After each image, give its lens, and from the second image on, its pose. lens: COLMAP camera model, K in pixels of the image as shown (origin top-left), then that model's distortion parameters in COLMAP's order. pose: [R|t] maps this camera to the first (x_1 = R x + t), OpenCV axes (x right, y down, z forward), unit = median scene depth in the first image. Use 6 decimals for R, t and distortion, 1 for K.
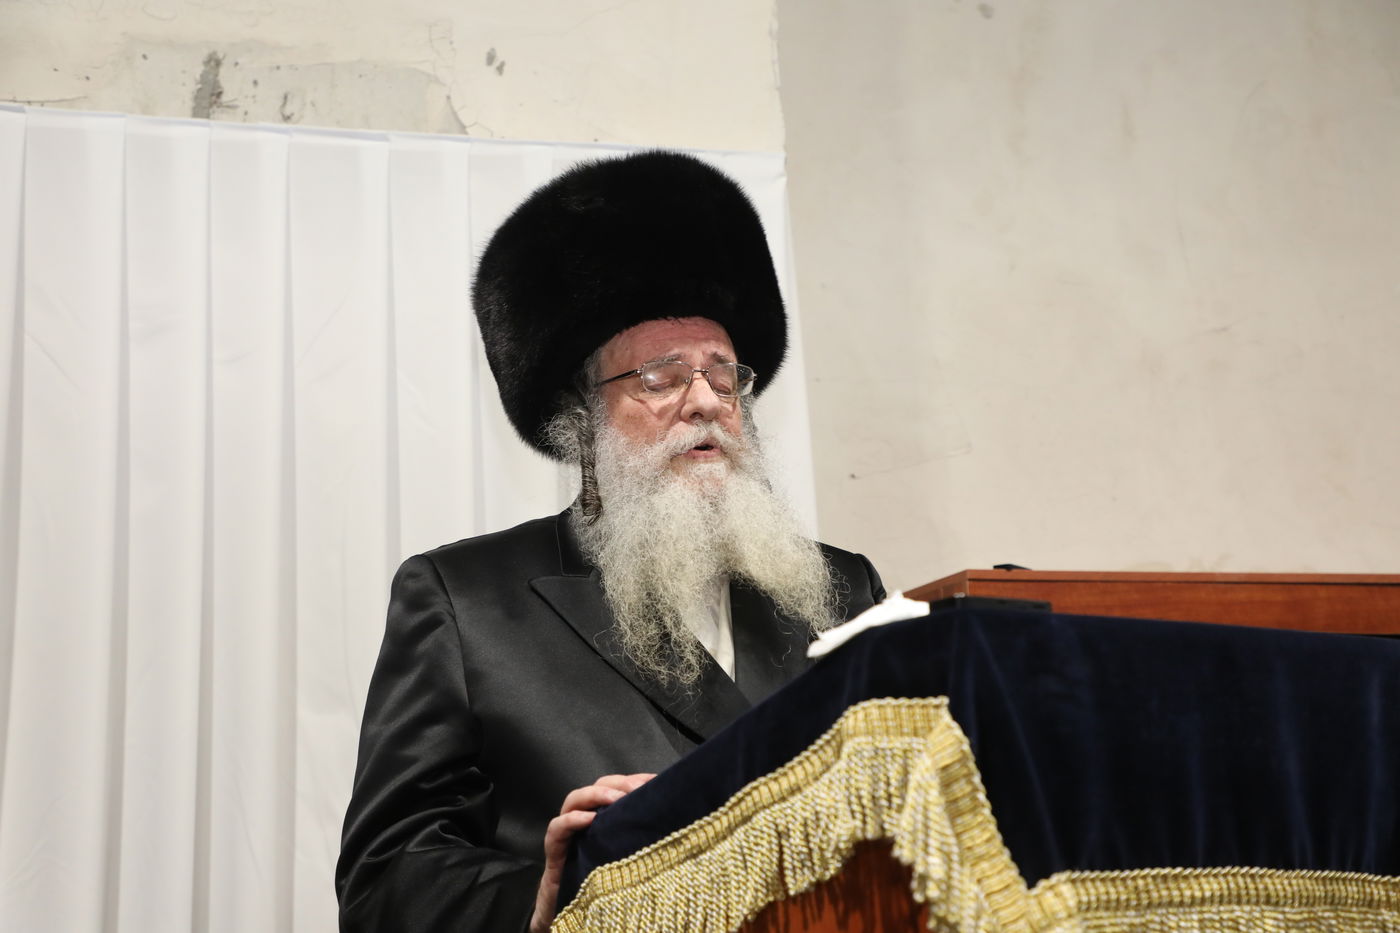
lens RADIAL K [[1721.2, 0, 700.8], [0, 1721.2, 464.6], [0, 0, 1]] dist [0.049151, 0.000000]
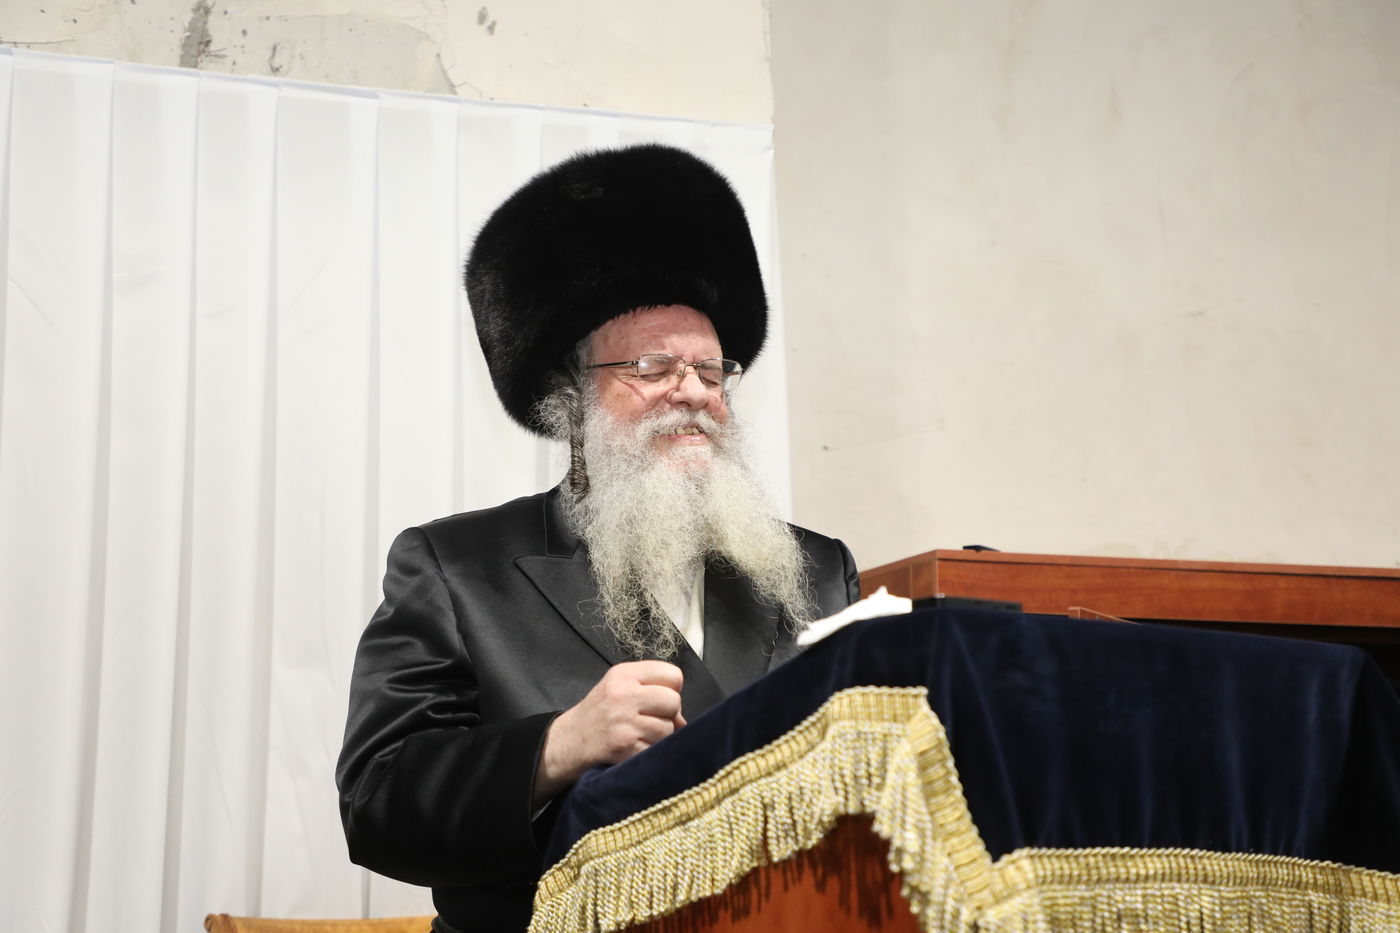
lens RADIAL K [[1876.4, 0, 696.1], [0, 1876.4, 467.0], [0, 0, 1]] dist [0.049156, 0.000000]
pose [[0.998738, 0.038071, 0.032770, -0.044548], [-0.039325, 0.998484, 0.038504, -0.042979], [-0.031254, -0.039744, 0.998721, -0.173273]]
